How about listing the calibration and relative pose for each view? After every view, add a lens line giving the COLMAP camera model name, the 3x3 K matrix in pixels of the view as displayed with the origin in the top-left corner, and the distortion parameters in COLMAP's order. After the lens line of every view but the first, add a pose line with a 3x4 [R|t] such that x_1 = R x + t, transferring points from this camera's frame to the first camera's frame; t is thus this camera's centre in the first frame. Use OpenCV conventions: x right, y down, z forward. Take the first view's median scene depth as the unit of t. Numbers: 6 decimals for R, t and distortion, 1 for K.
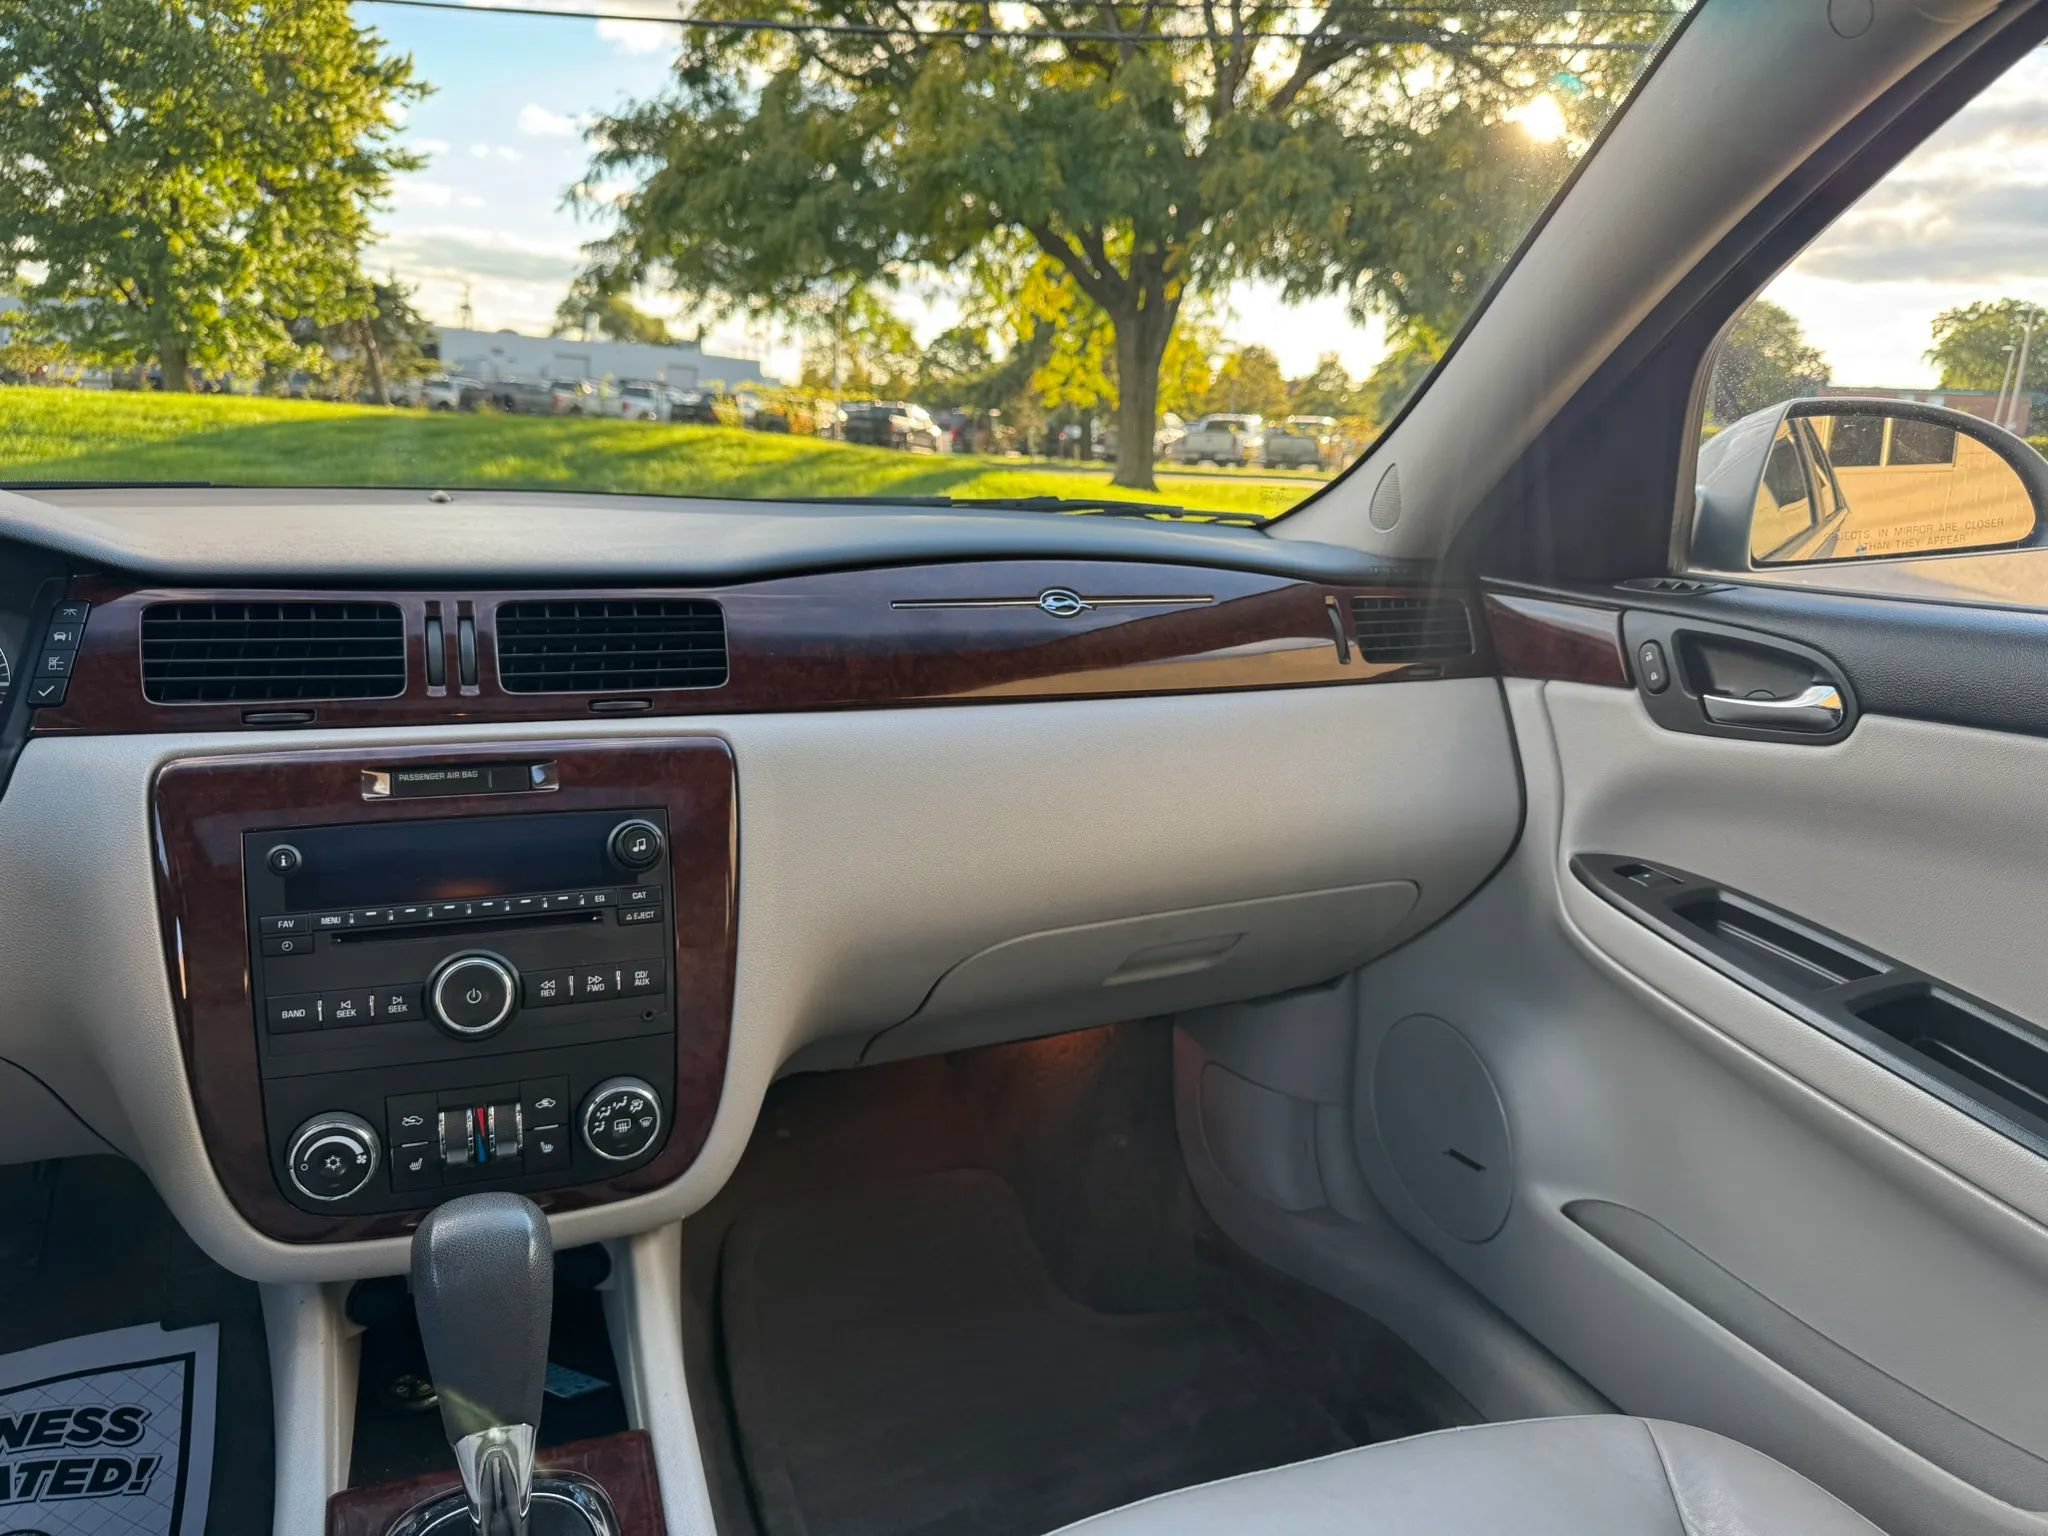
lens RADIAL K [[1429.2, 0, 983.3], [0, 1429.2, 764.2], [0, 0, 1]] dist [0.042439, -0.000637]
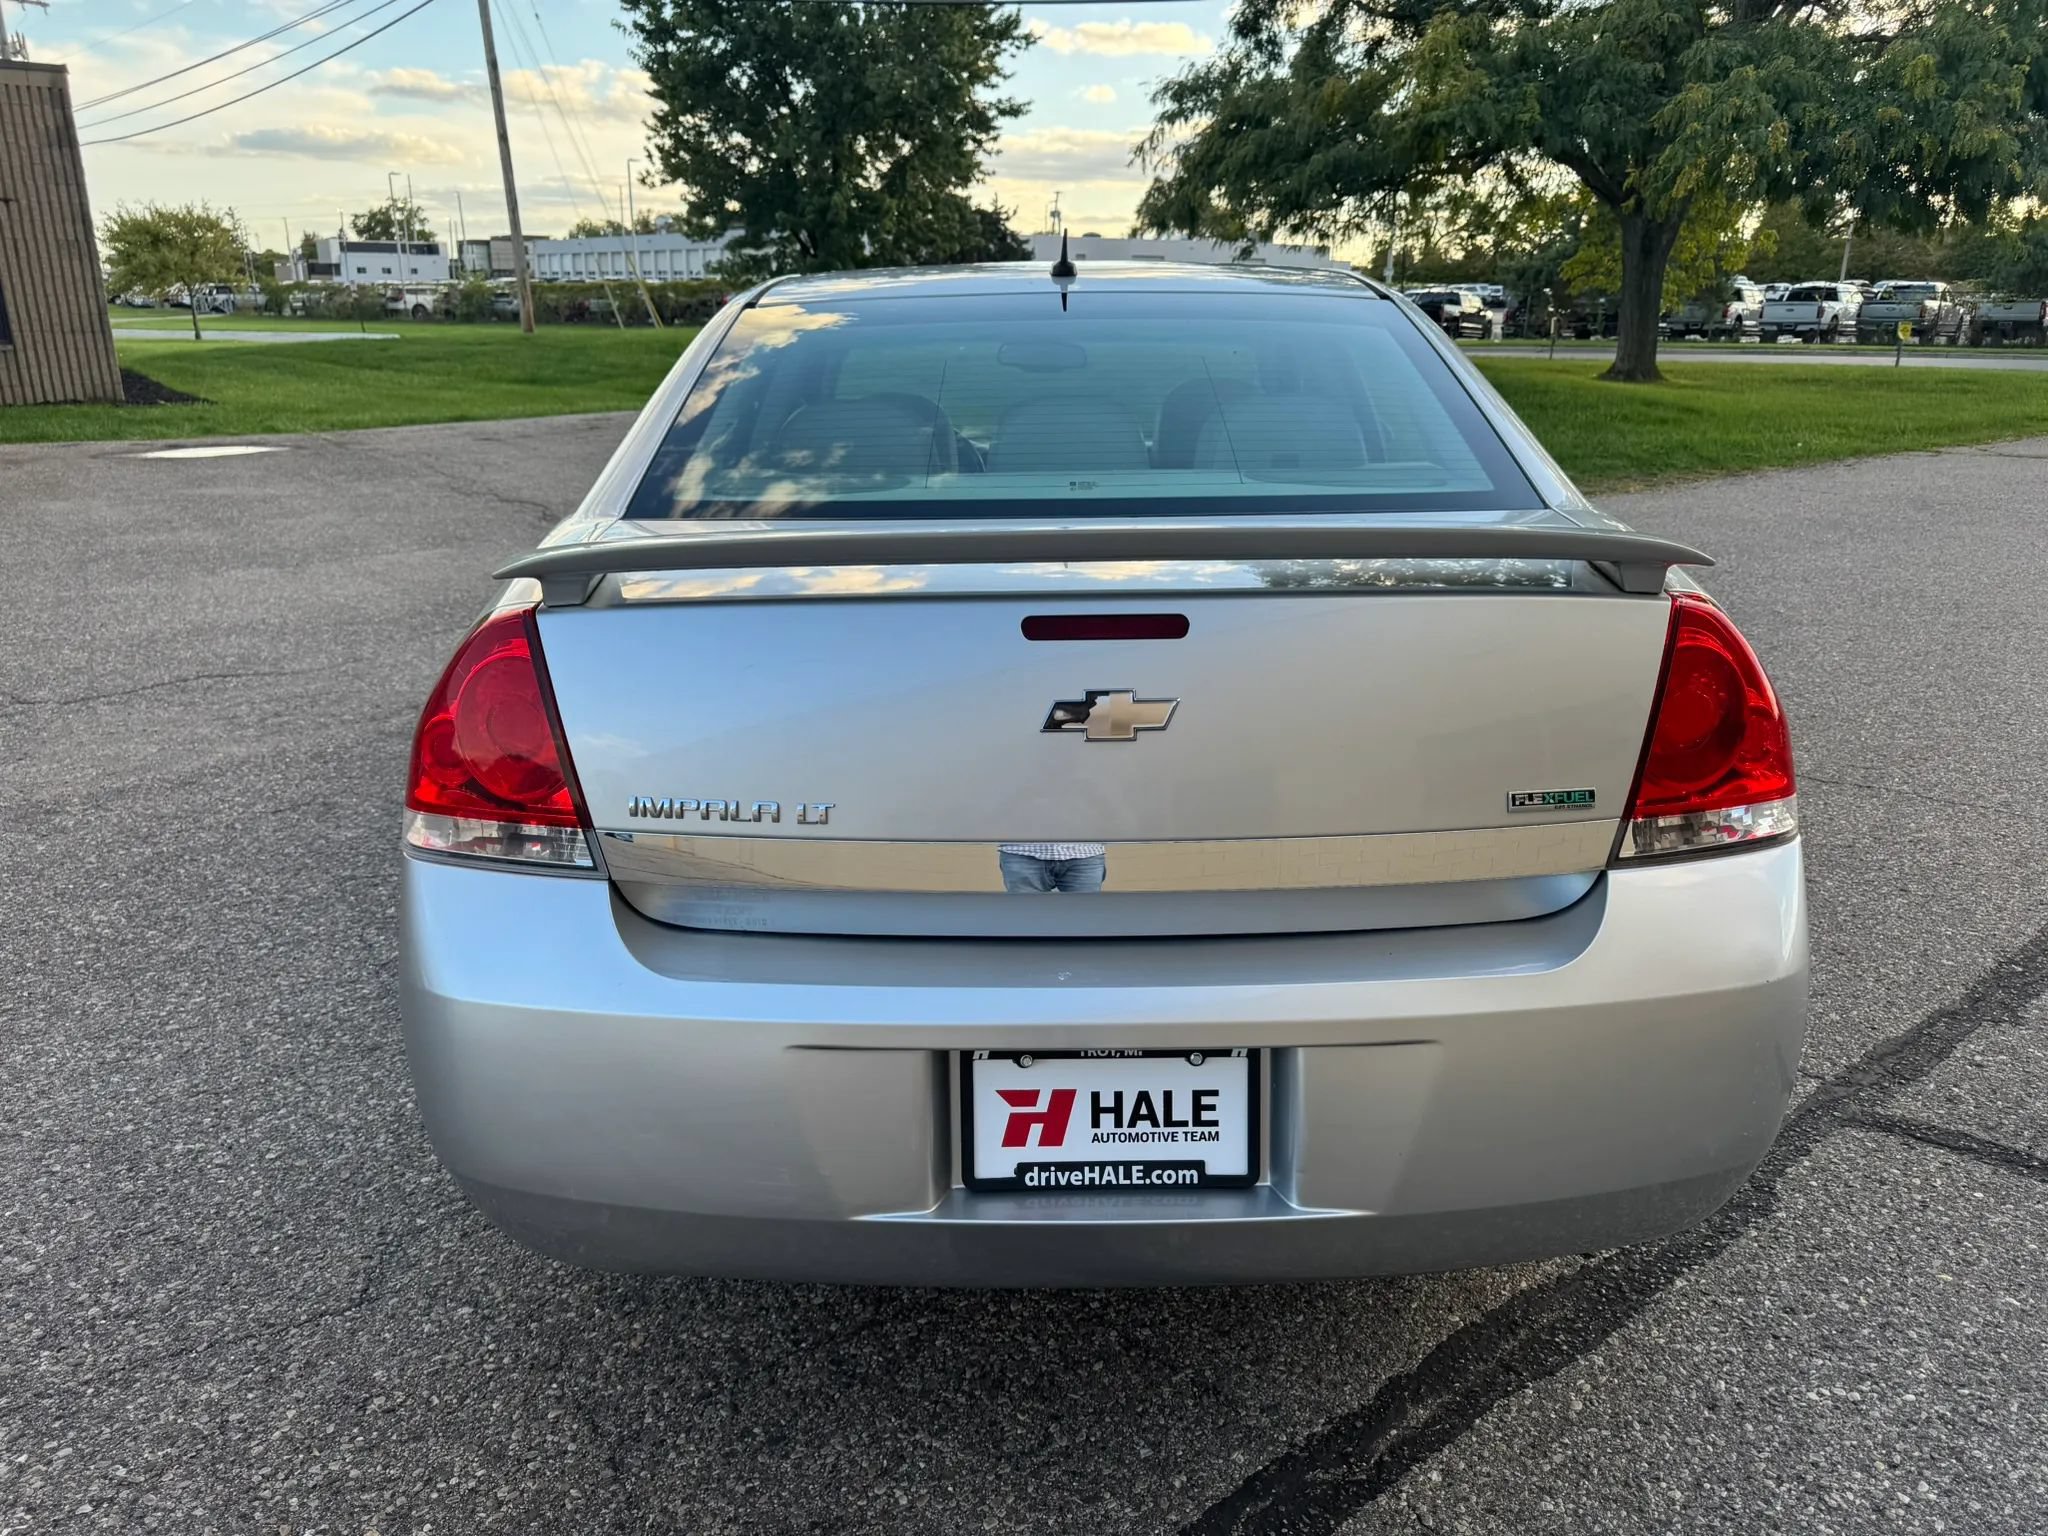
lens RADIAL K [[1460.8, 0, 1055.6], [0, 1460.8, 767.2], [0, 0, 1]] dist [0.055817, -0.064431]
pose [[0.943982, 0.055450, -0.325304, 0.057223], [-0.031539, 0.996429, 0.078326, 0.021298], [0.328486, -0.063679, 0.942360, -0.161592]]
